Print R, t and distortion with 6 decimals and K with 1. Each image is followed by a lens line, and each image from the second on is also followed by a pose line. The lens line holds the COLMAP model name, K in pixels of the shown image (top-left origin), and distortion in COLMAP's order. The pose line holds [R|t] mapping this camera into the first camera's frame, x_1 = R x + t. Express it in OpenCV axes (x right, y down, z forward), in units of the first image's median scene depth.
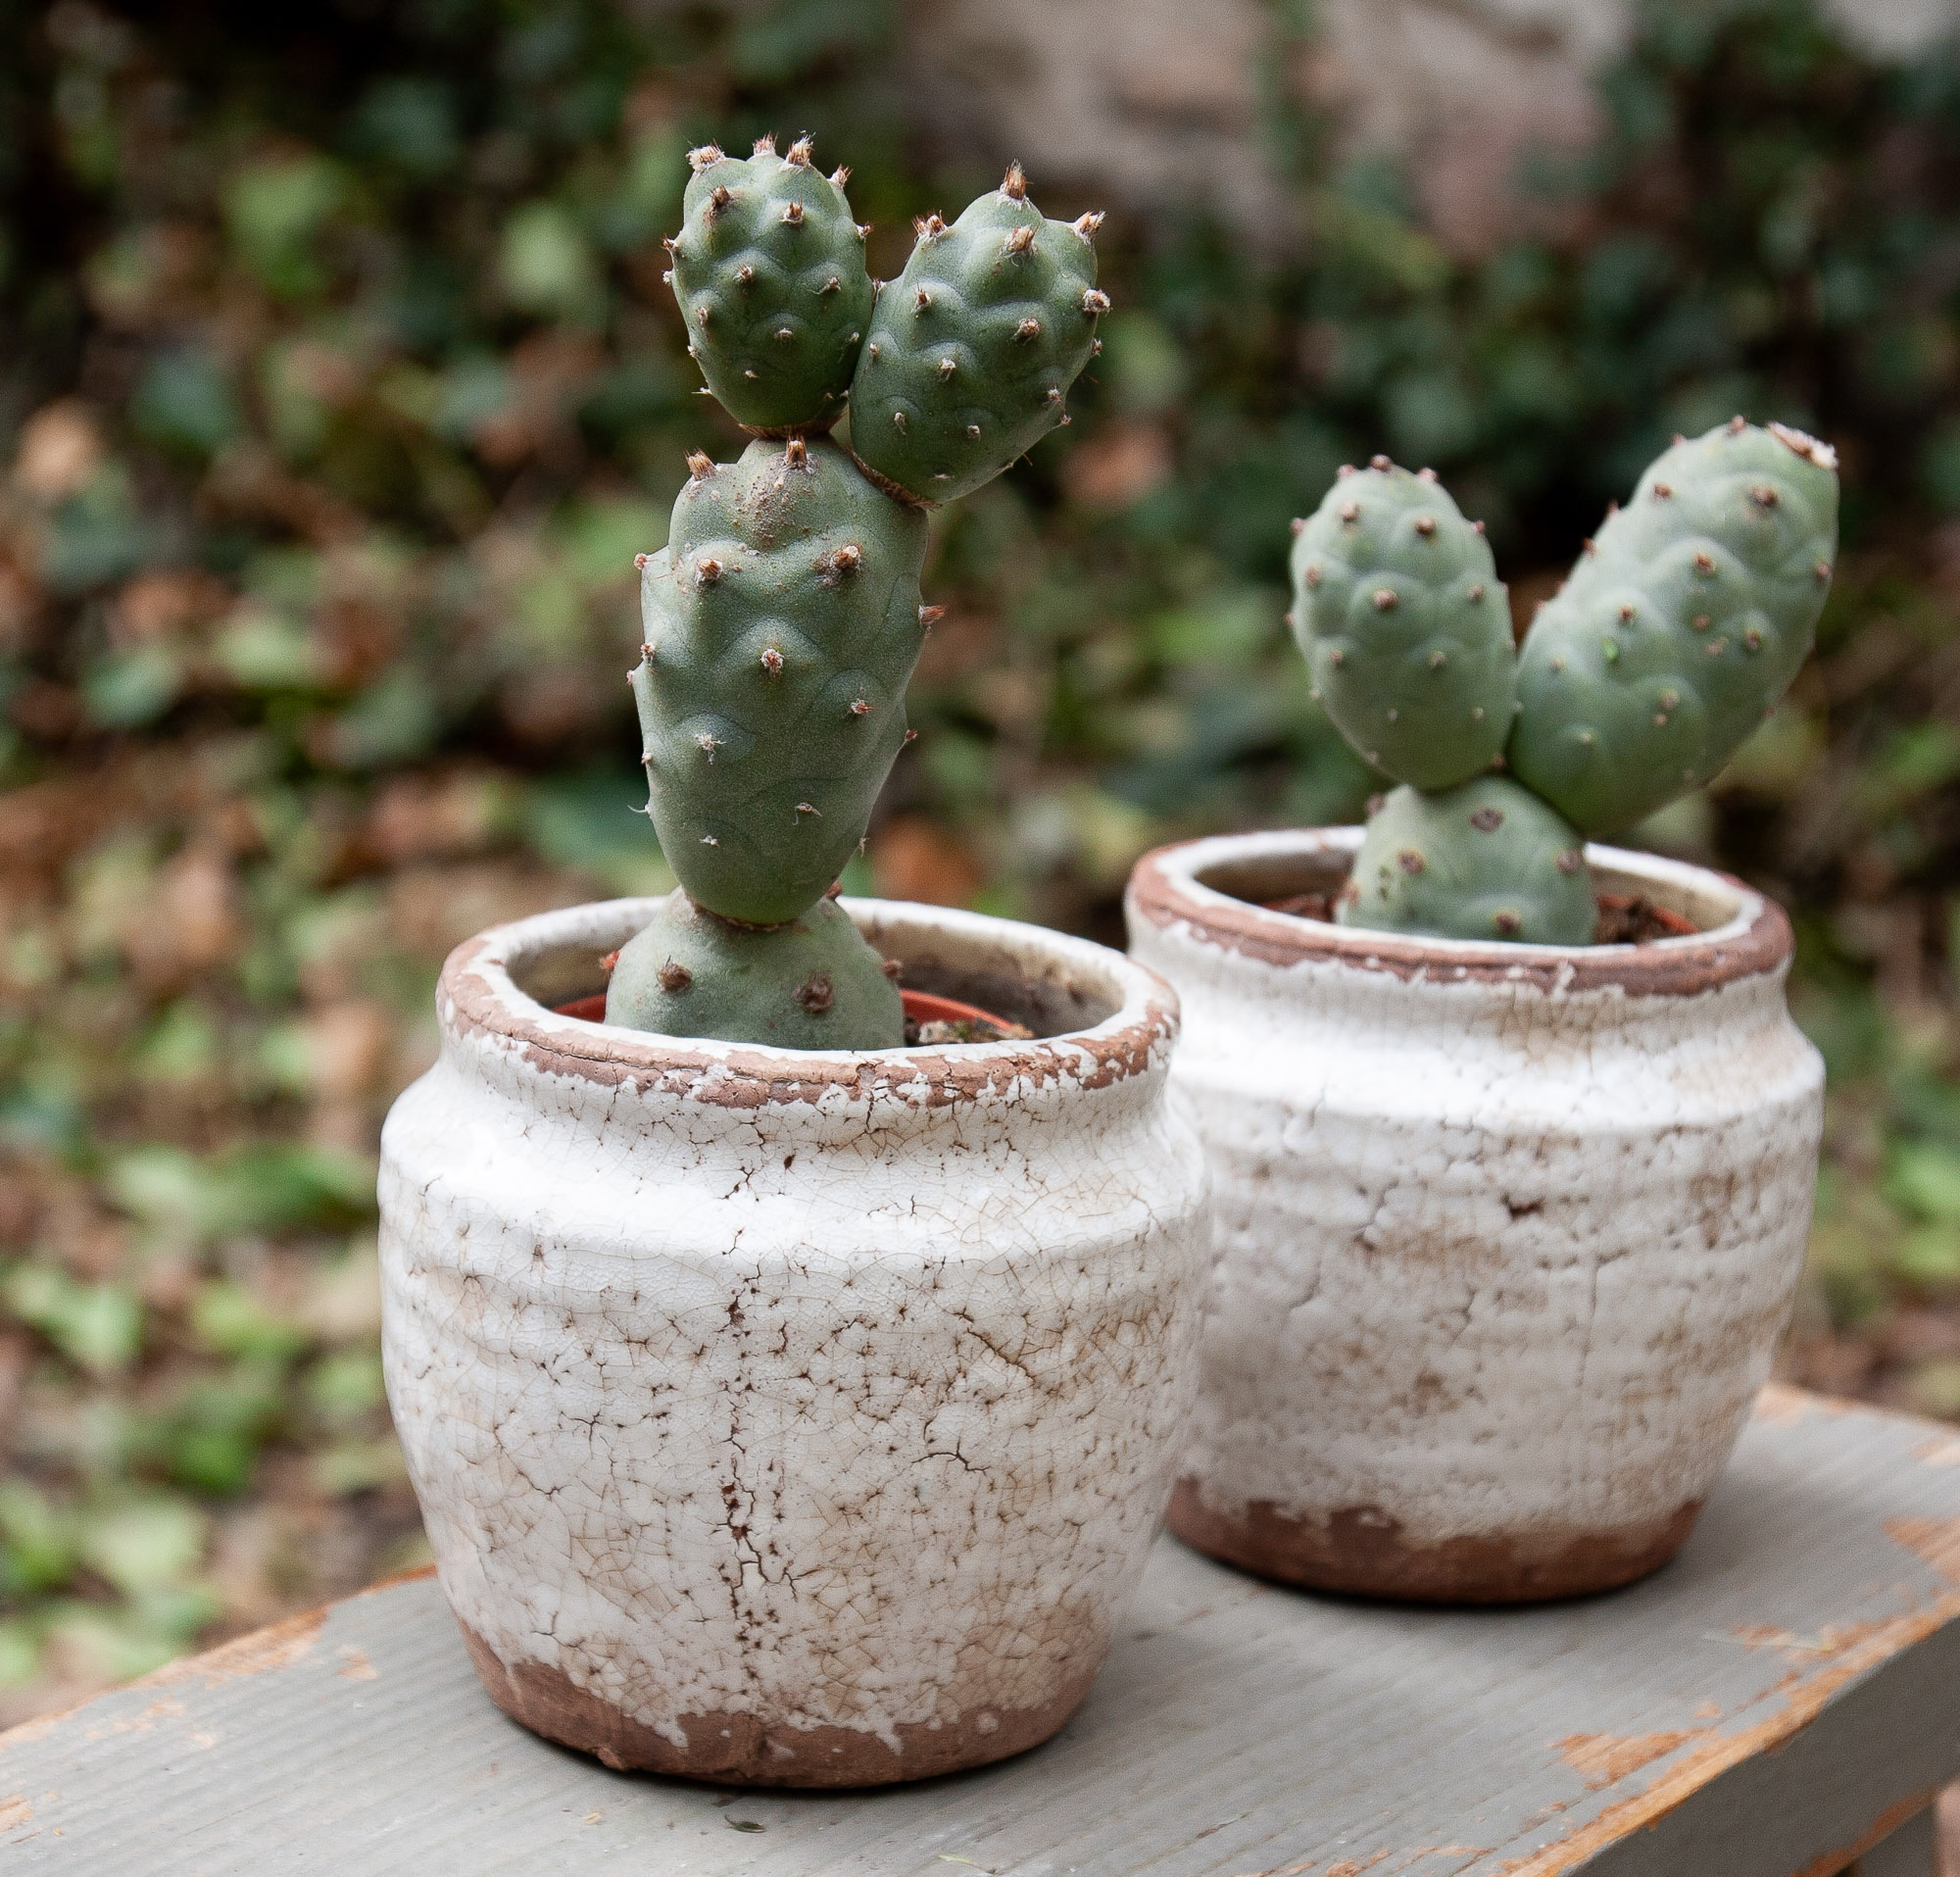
lens RADIAL K [[4788.6, 0, 874.4], [0, 4788.6, 1057.5], [0, 0, 1]] dist [-0.038763, -0.090140]
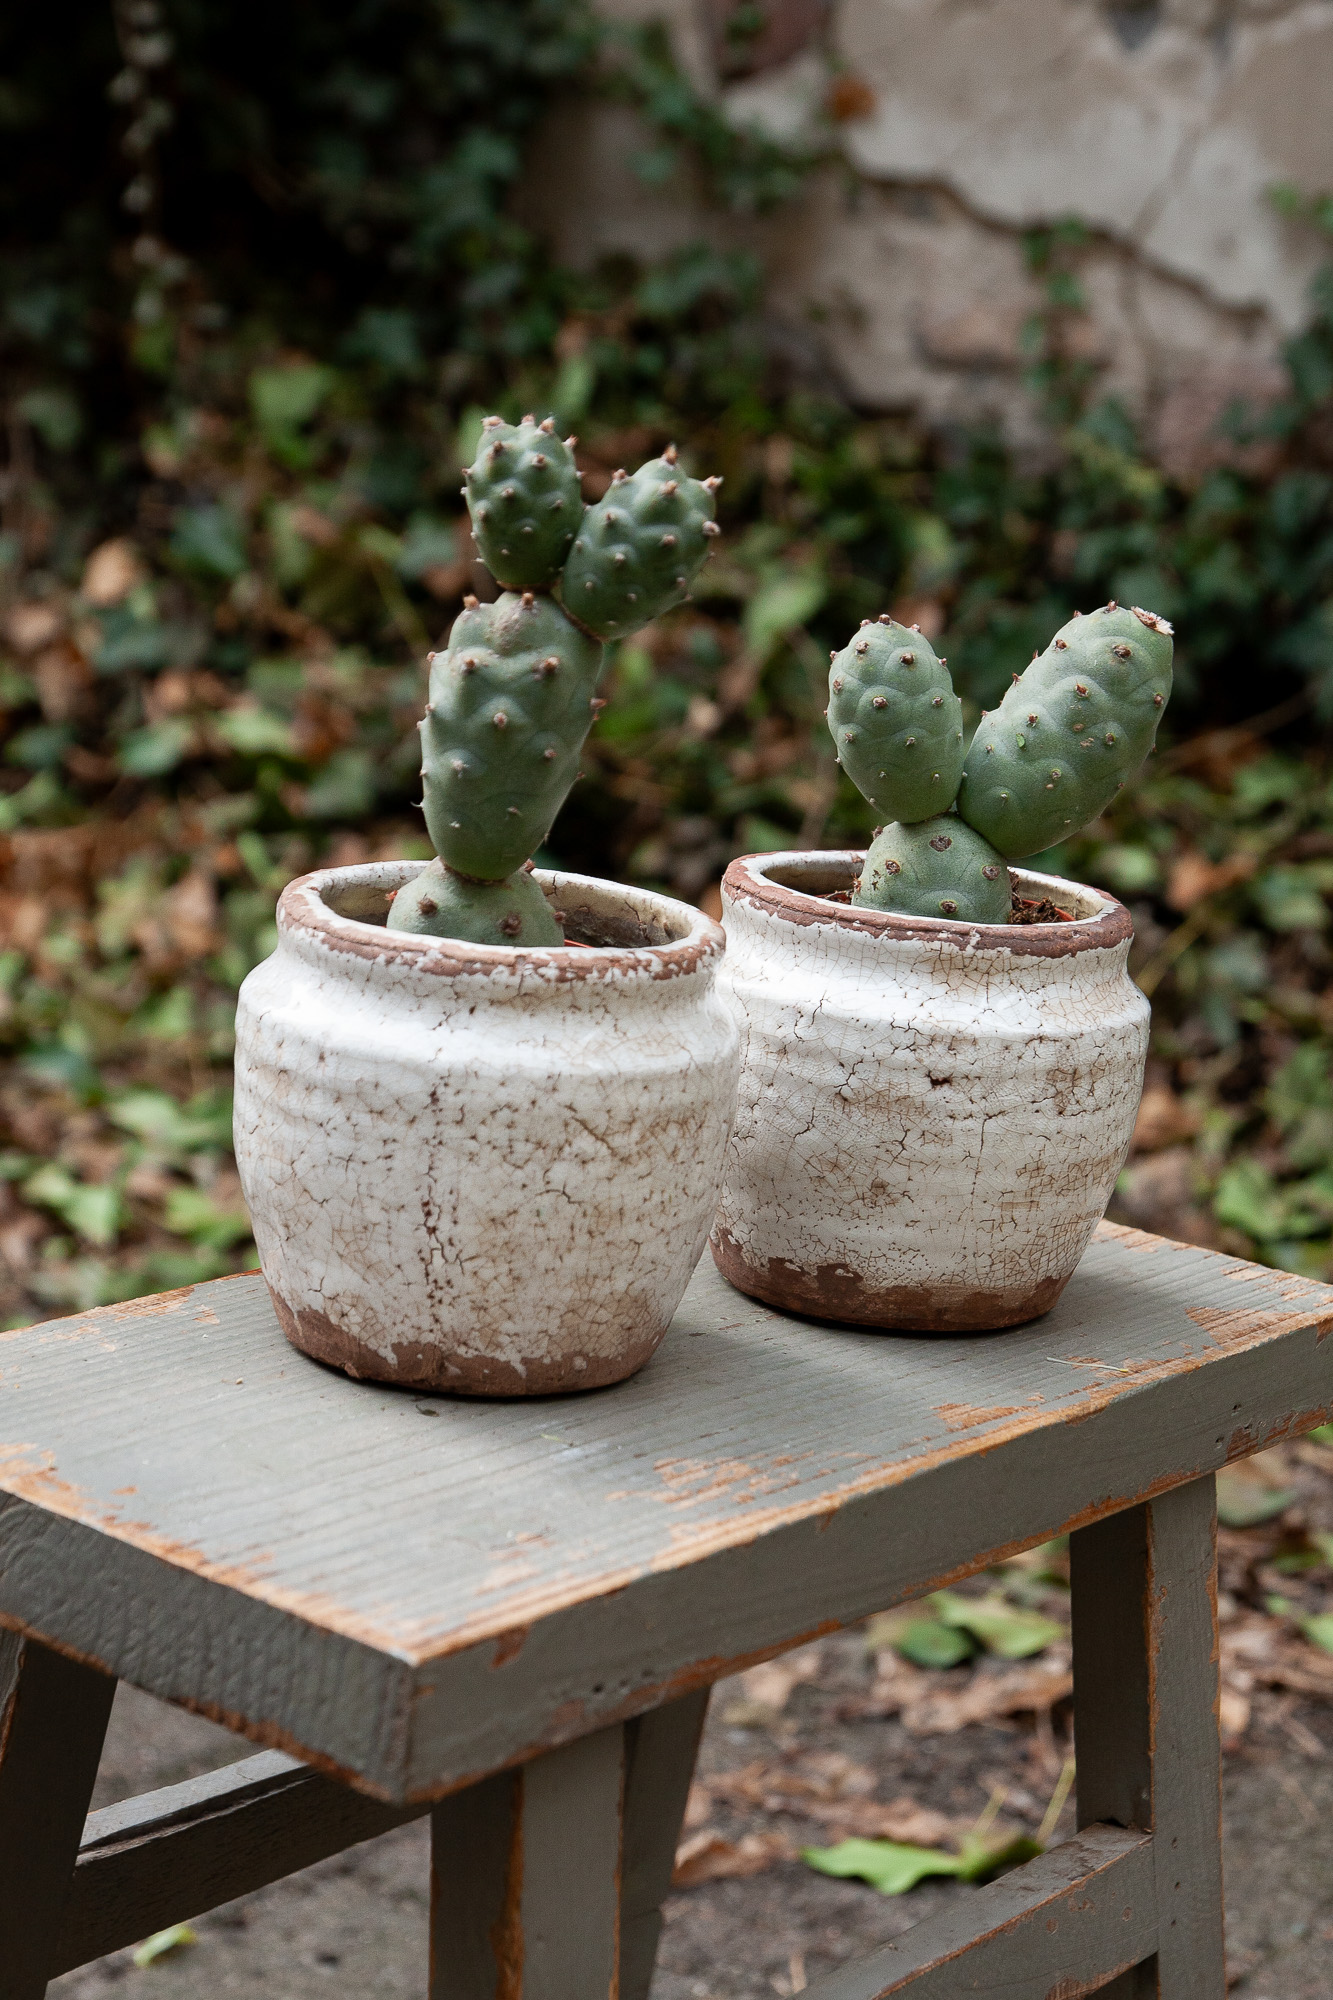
lens RADIAL K [[3949.2, 0, 576.5], [0, 3949.2, 1002.9], [0, 0, 1]] dist [-0.000057, -0.110906]
pose [[0.997111, 0.057876, -0.049185, 0.084944], [-0.059113, 0.997961, -0.024088, 0.049259], [0.047690, 0.026925, 0.998499, -0.376545]]
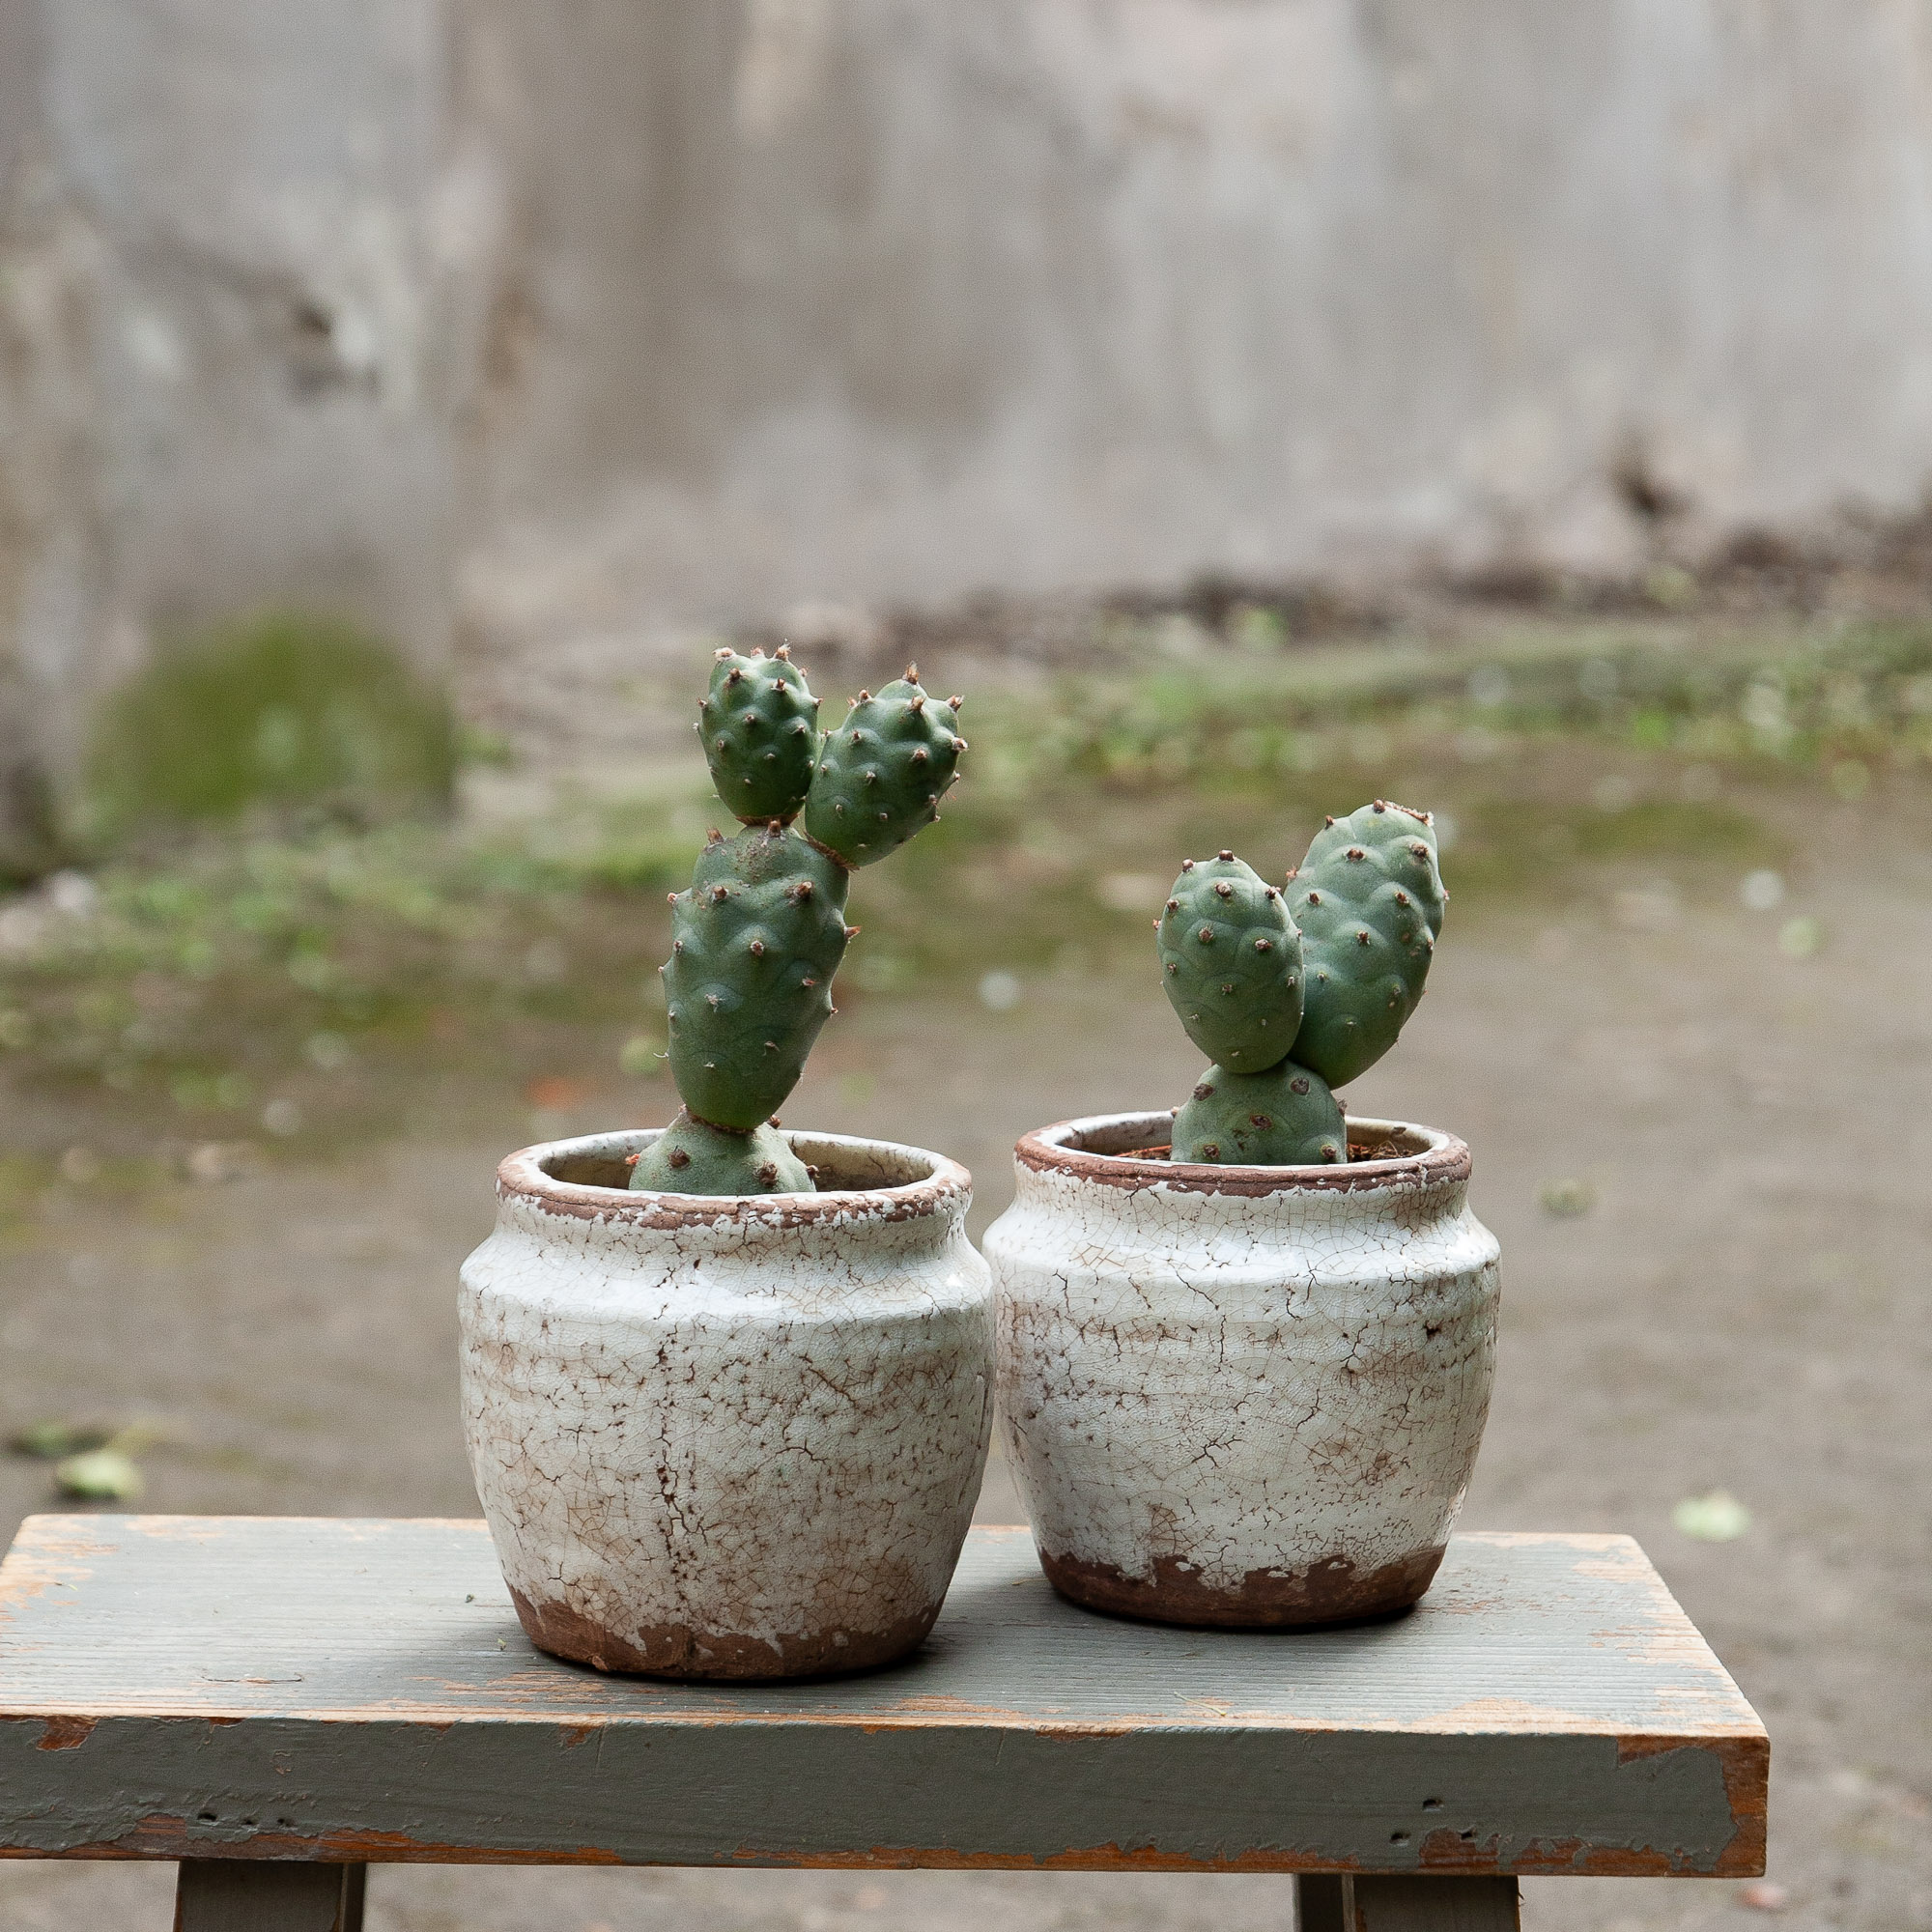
lens RADIAL K [[6536.2, 0, 967.0], [0, 6536.2, 806.0], [0, 0, 1]] dist [-0.090273, -0.265754]
pose [[0.996785, -0.017605, -0.078170, 0.242162], [0.005821, 0.988897, -0.148485, 0.192227], [0.079916, 0.147553, 0.985820, -1.158928]]
